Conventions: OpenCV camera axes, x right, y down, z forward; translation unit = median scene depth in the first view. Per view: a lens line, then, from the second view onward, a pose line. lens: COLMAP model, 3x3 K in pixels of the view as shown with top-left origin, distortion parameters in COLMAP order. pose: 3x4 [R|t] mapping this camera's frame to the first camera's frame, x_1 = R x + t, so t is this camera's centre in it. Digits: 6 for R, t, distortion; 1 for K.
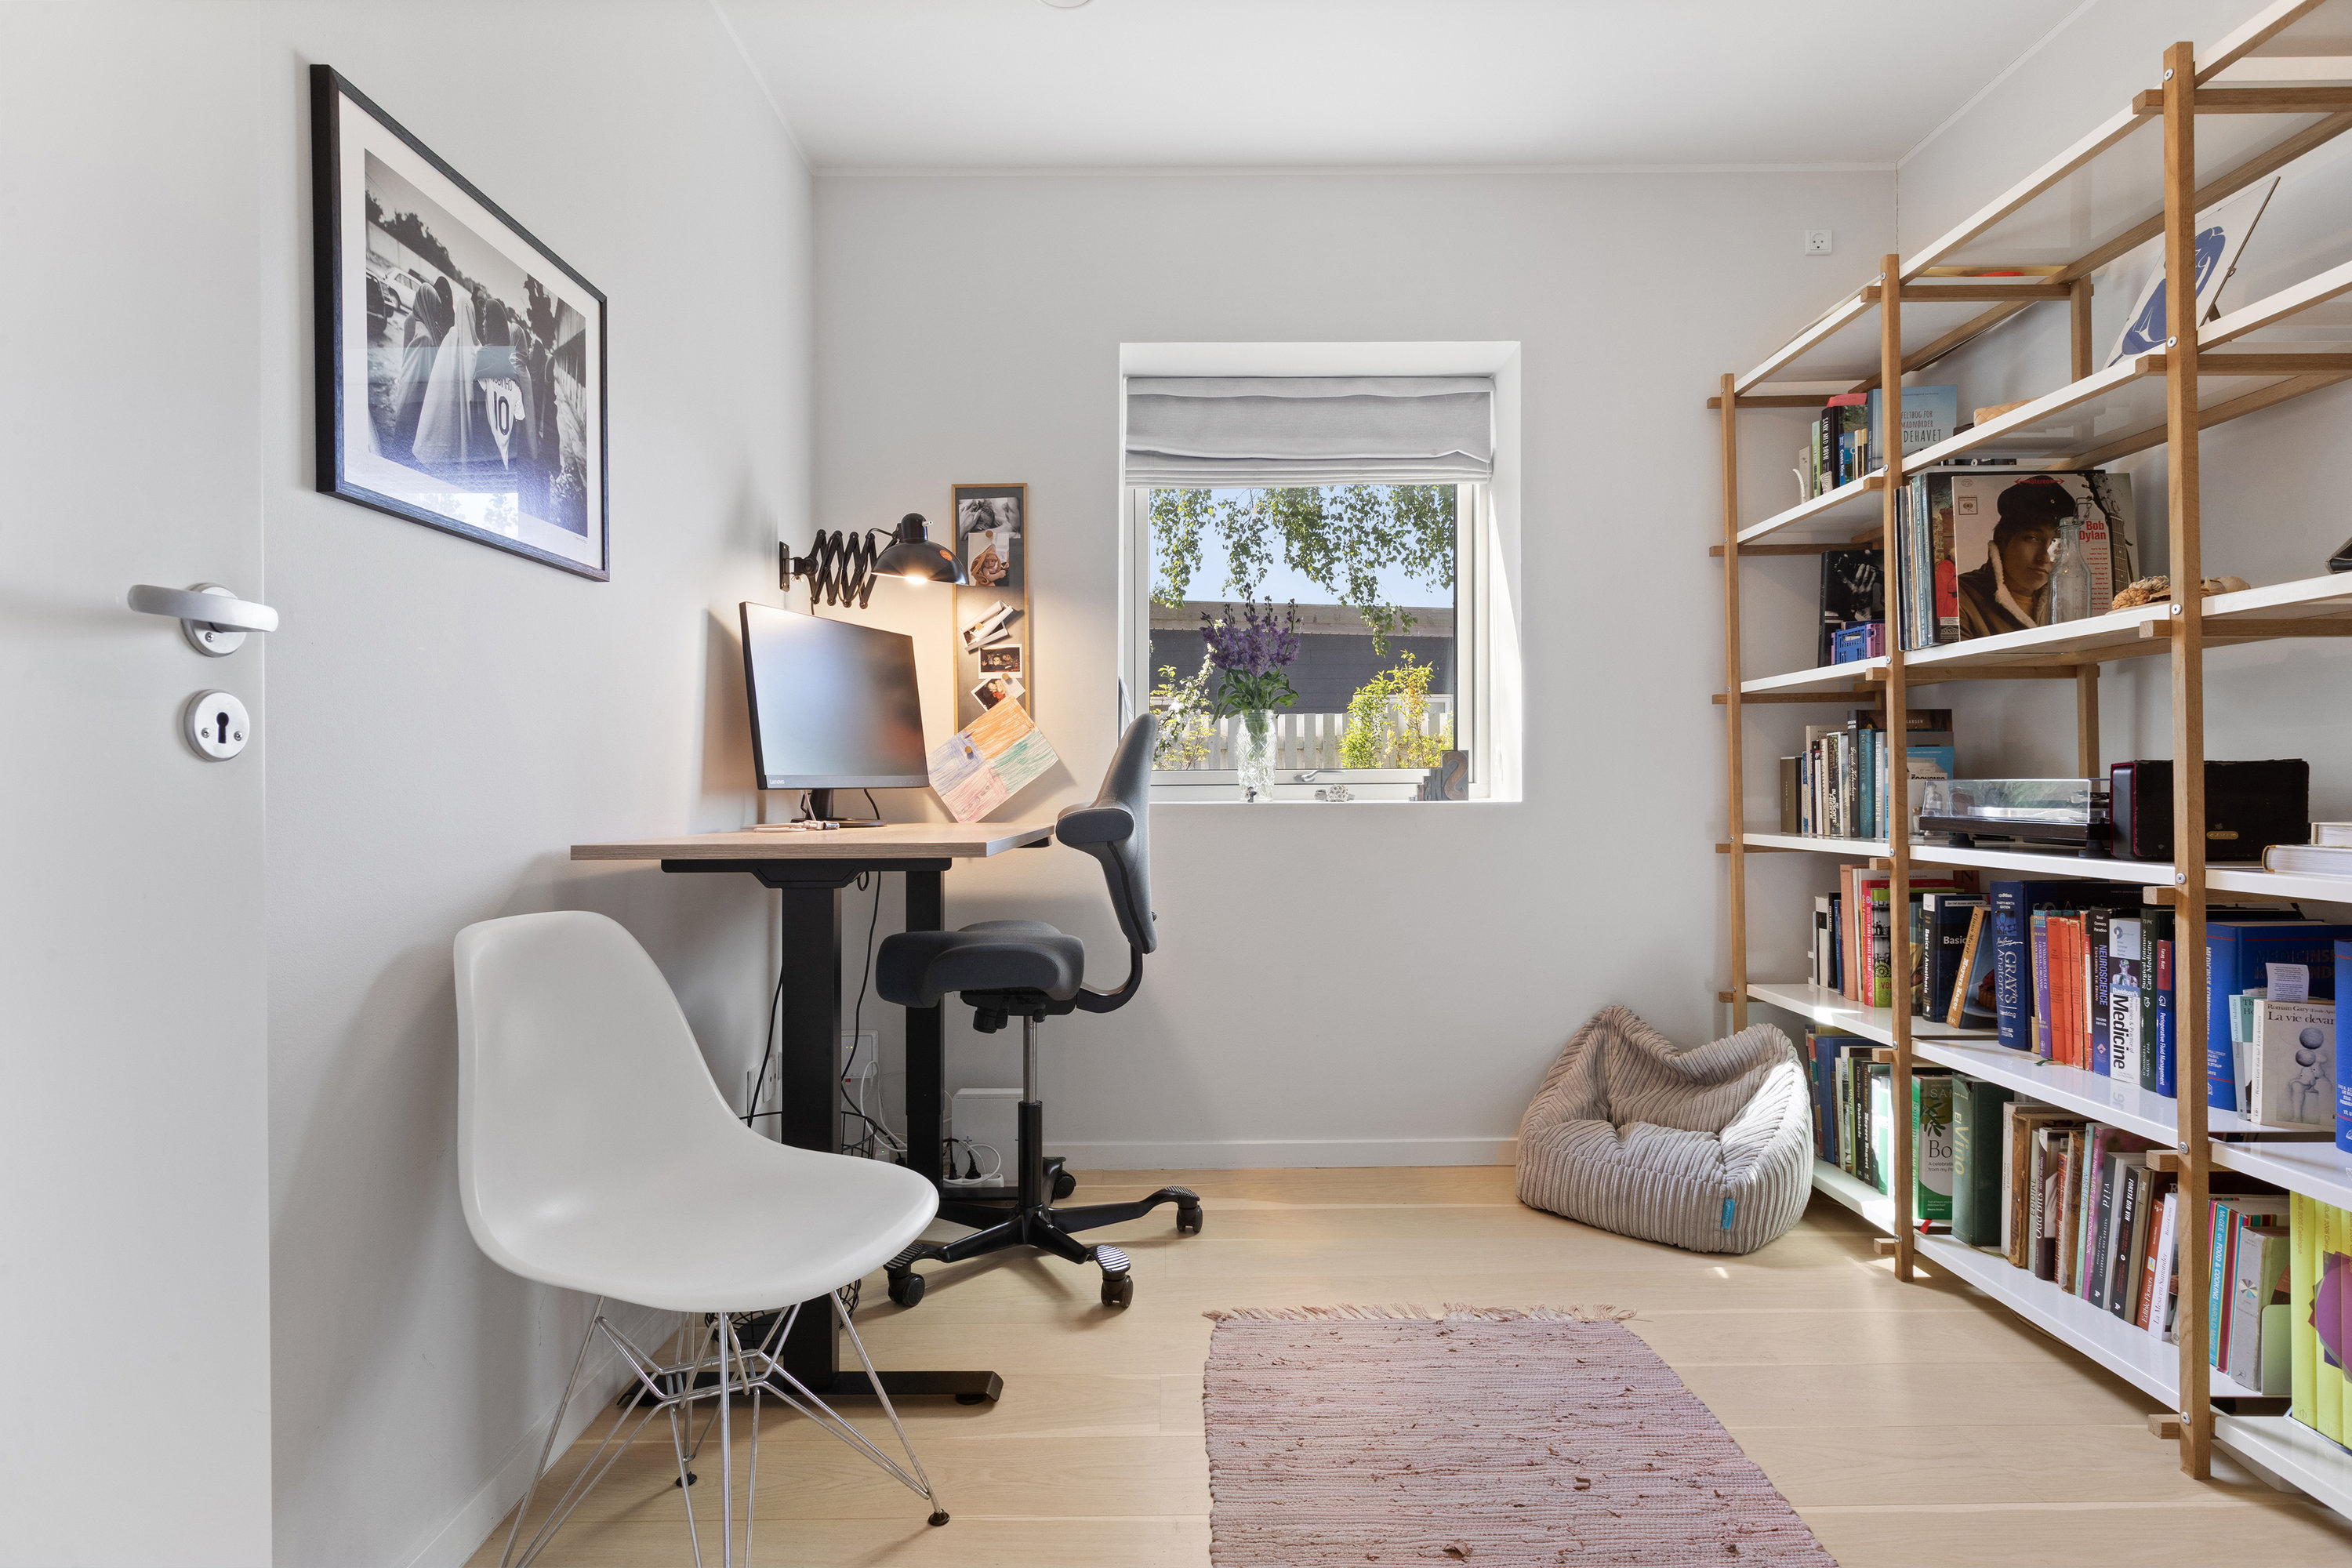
lens RADIAL K [[1199.4, 0, 1170.1], [0, 1199.4, 780.5], [0, 0, 1]] dist [0.007083, 0.002500]
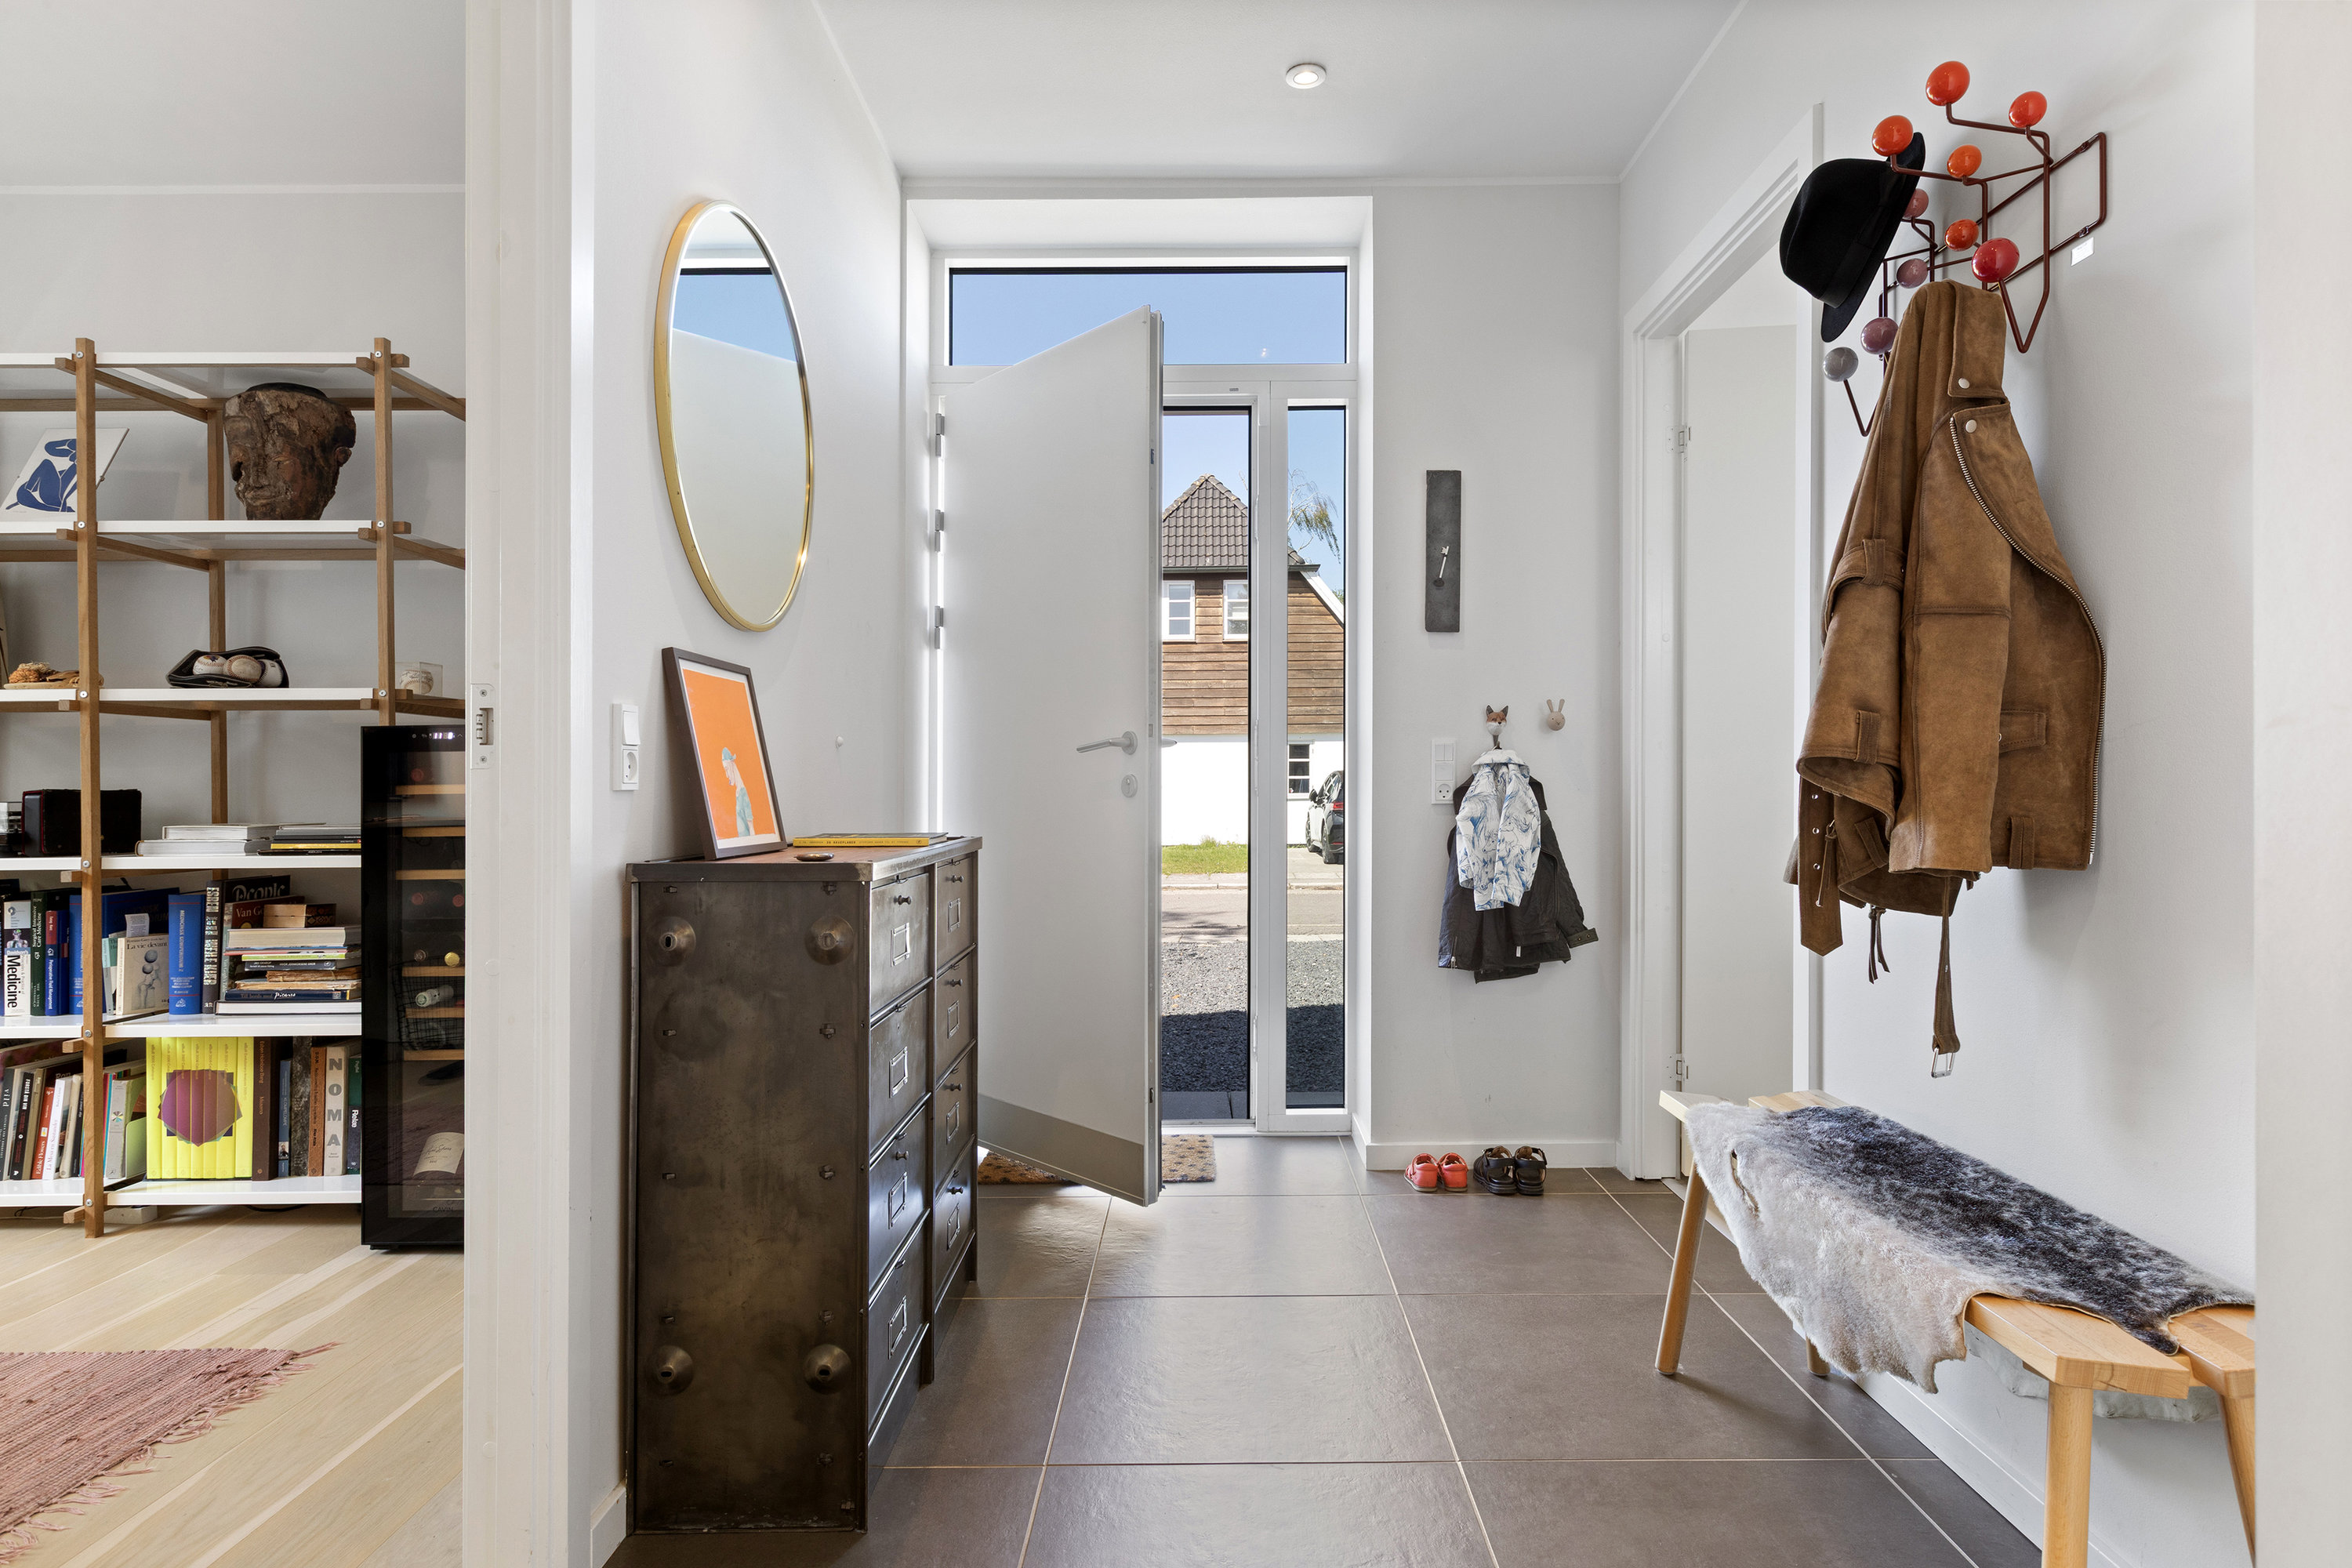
lens RADIAL K [[1215.2, 0, 1172.6], [0, 1215.2, 793.0], [0, 0, 1]] dist [-0.001767, -0.000575]
pose [[-0.004233, 0.005184, 0.999978, -0.728340], [0.002909, 0.999982, -0.005171, 0.000044], [-0.999987, 0.002887, -0.004248, -0.398418]]
